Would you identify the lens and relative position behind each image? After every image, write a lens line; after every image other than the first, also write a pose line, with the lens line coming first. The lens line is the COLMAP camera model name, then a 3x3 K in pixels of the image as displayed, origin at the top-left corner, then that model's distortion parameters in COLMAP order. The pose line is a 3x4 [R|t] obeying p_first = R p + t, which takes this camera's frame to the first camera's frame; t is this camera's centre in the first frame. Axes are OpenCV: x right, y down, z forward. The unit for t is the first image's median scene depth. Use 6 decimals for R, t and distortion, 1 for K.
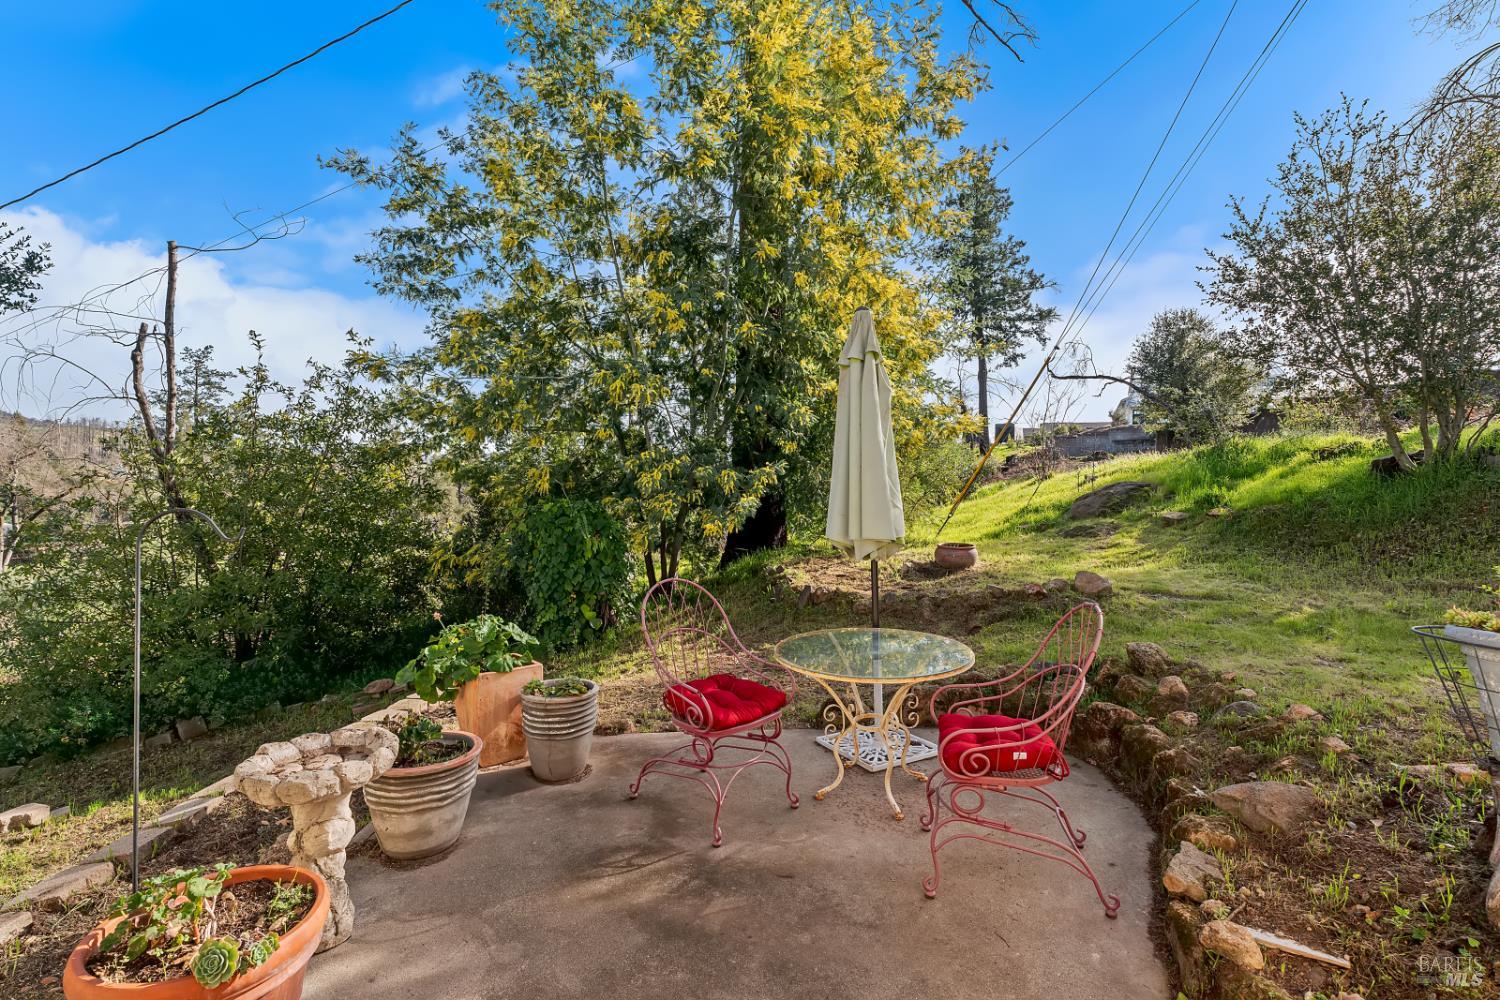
lens RADIAL K [[681.7, 0, 752.4], [0, 681.7, 501.9], [0, 0, 1]] dist [-0.010427, 0.004597]
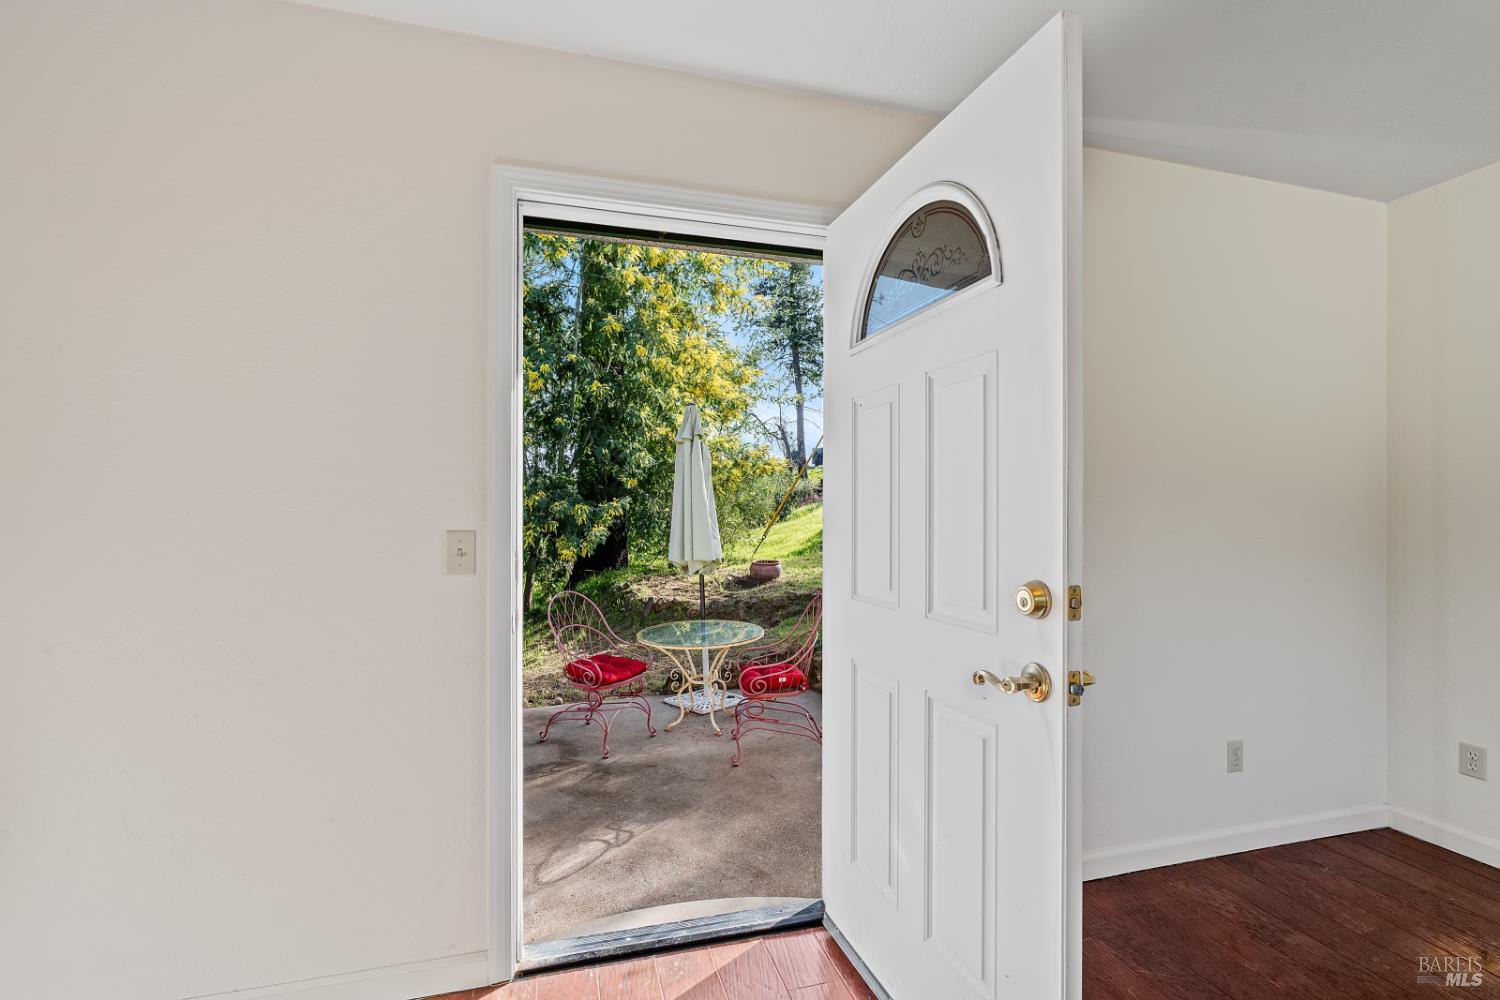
lens RADIAL K [[681.7, 0, 745.8], [0, 681.7, 513.2], [0, 0, 1]] dist [-0.010427, 0.004597]
pose [[0.971493, -0.012697, 0.236728, -0.038823], [0.015220, 0.999845, -0.008834, -0.016901], [-0.236579, 0.012185, 0.971536, -0.233822]]
